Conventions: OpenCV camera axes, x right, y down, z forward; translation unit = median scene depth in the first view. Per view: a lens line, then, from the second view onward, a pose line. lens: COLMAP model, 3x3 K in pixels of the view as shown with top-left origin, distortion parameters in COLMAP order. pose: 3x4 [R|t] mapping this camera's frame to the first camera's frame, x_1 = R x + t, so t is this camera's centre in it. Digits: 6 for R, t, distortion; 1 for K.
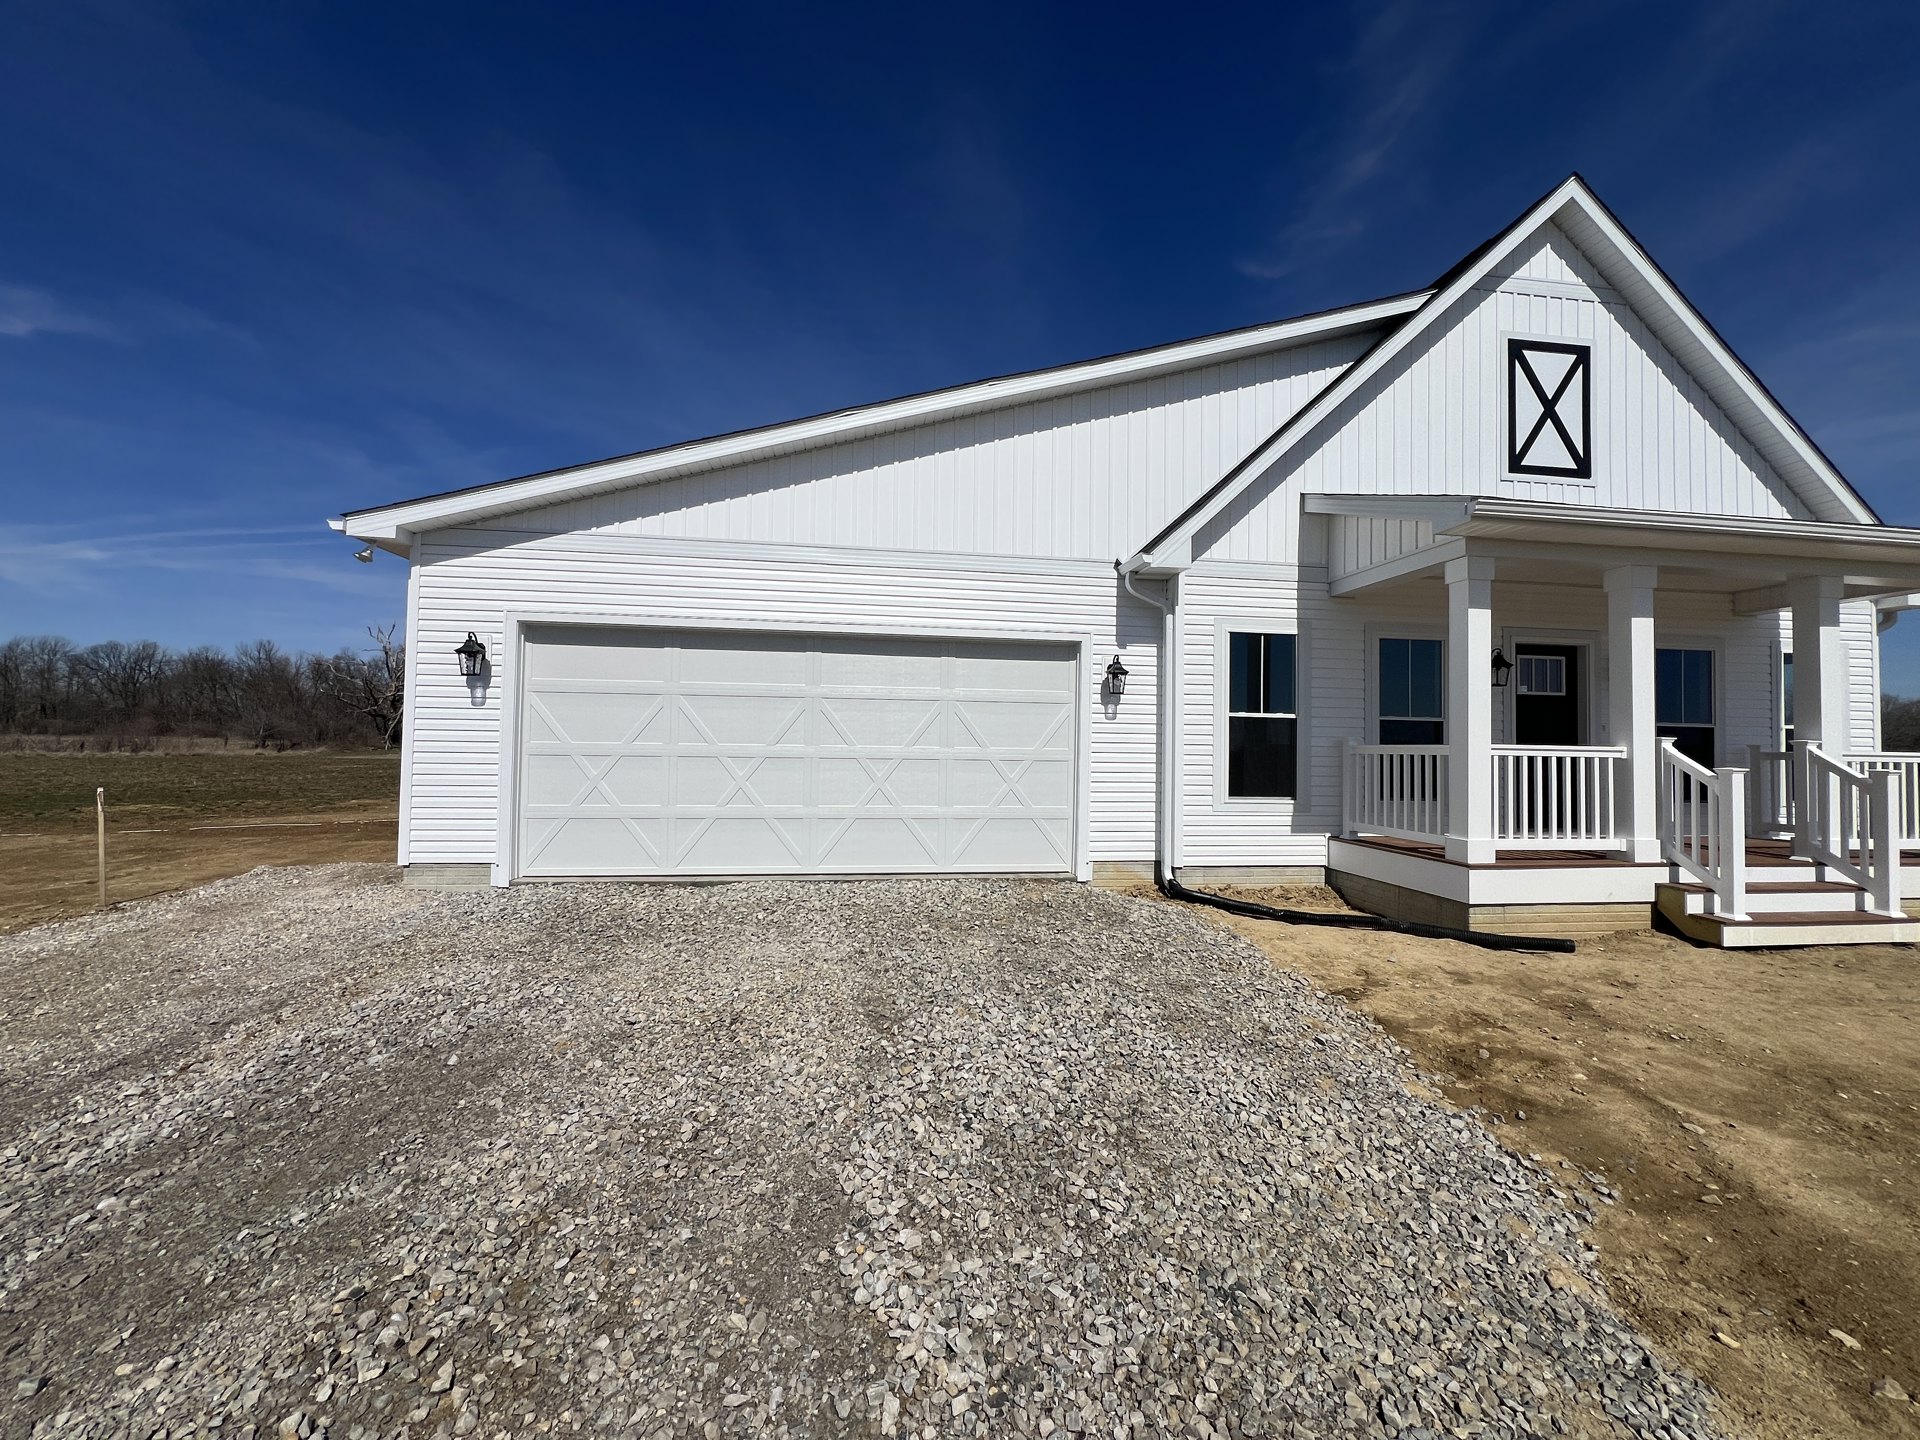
lens RADIAL K [[796.1, 0, 958.0], [0, 796.1, 723.4], [0, 0, 1]] dist [0.002091, 0.000454]
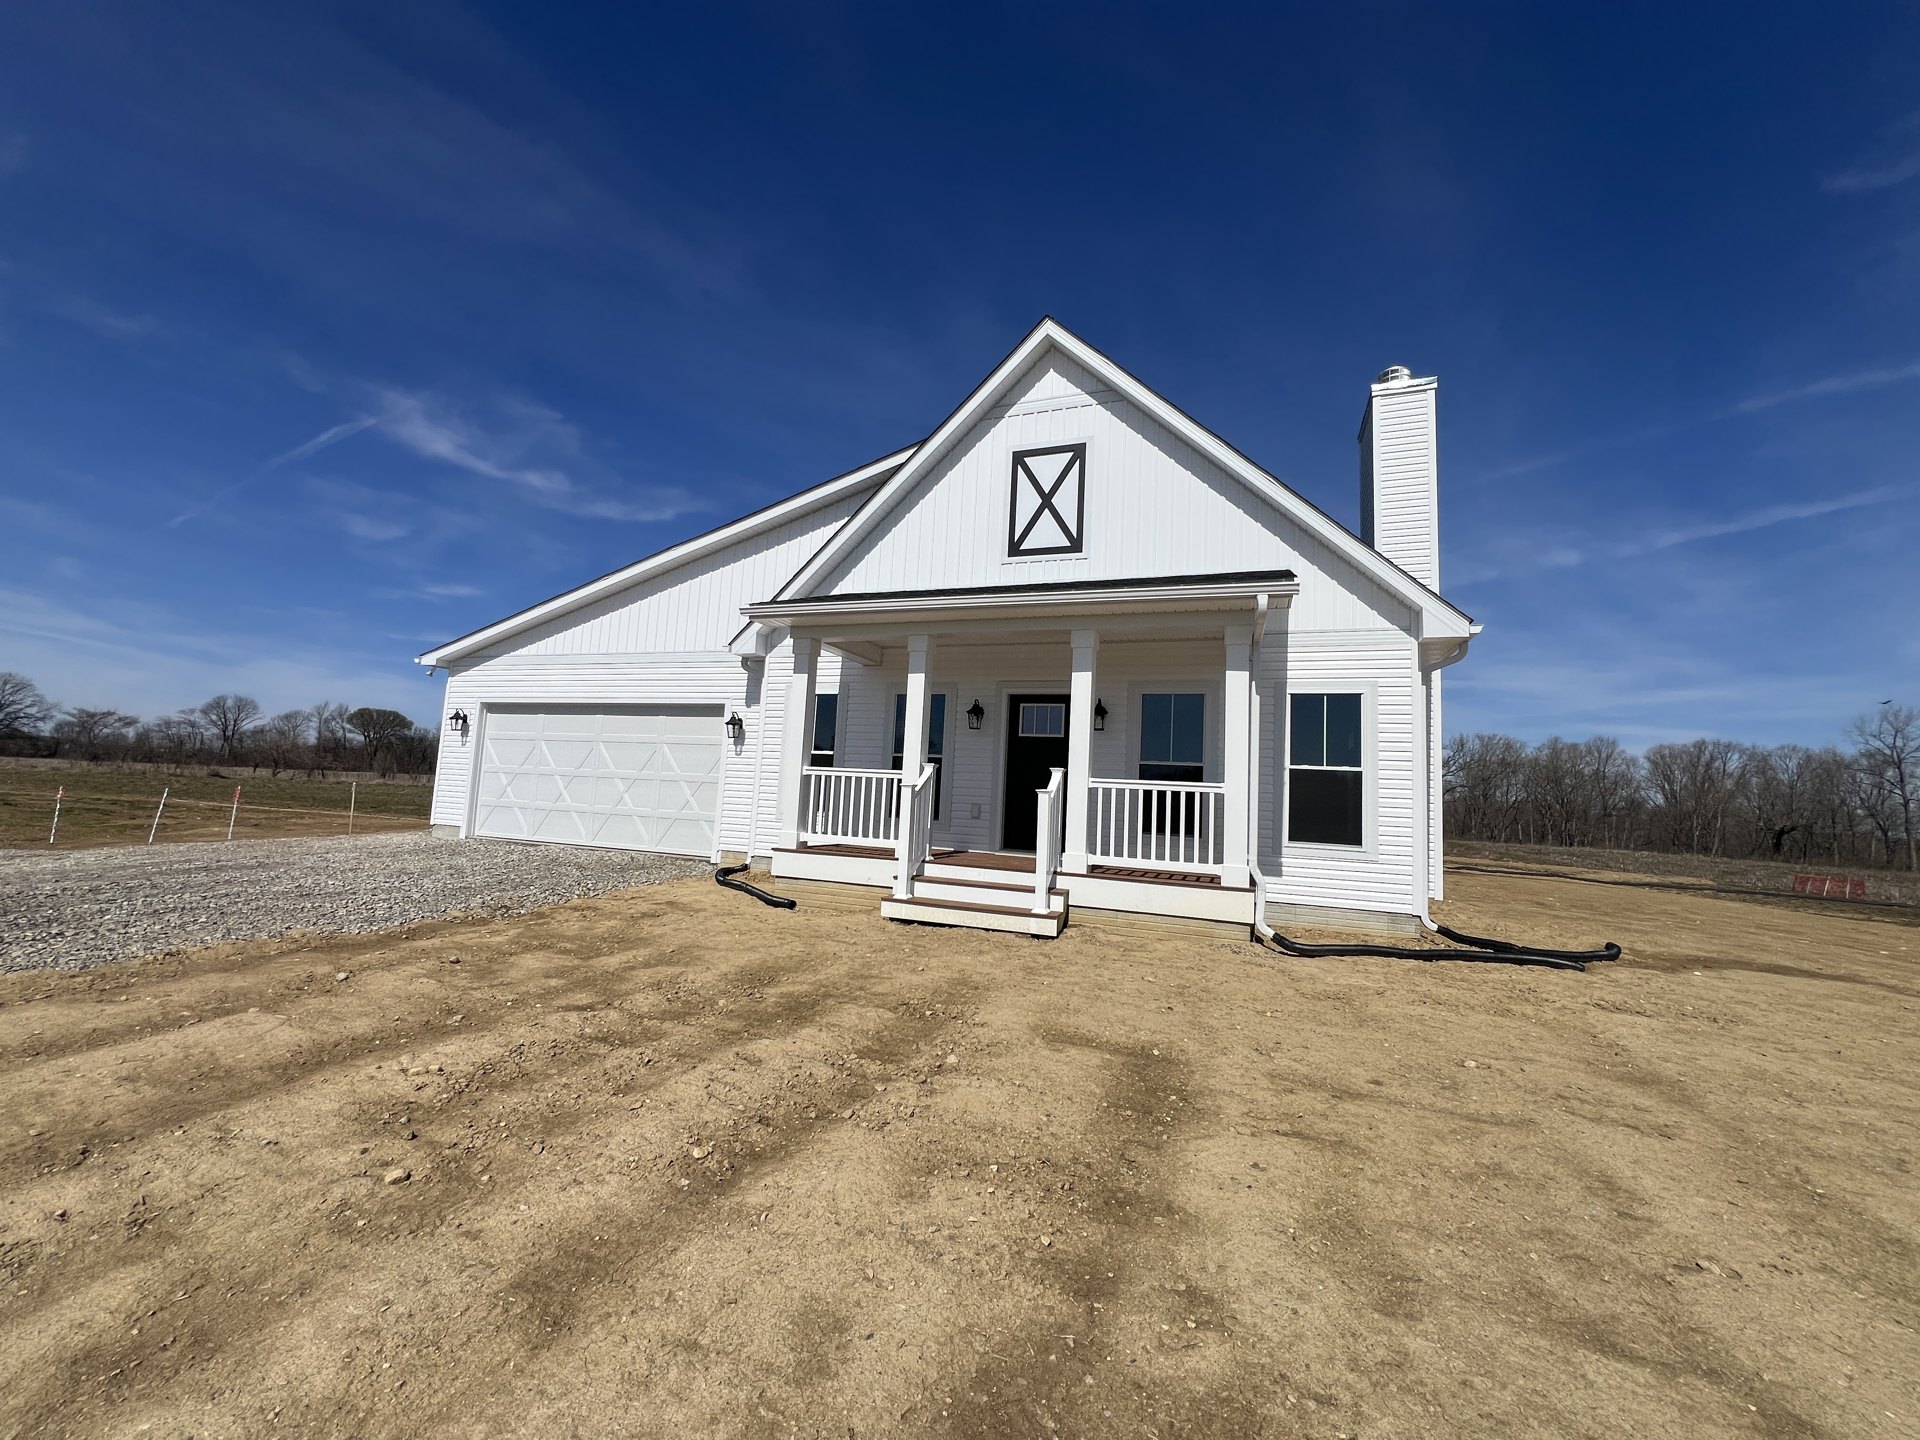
lens RADIAL K [[796.1, 0, 975.9], [0, 796.1, 724.7], [0, 0, 1]] dist [0.002091, 0.000454]
pose [[0.873294, -0.018234, -0.486851, 1.239533], [-0.019061, 0.997256, -0.071541, 0.035217], [0.486820, 0.071756, 0.870550, -0.084766]]
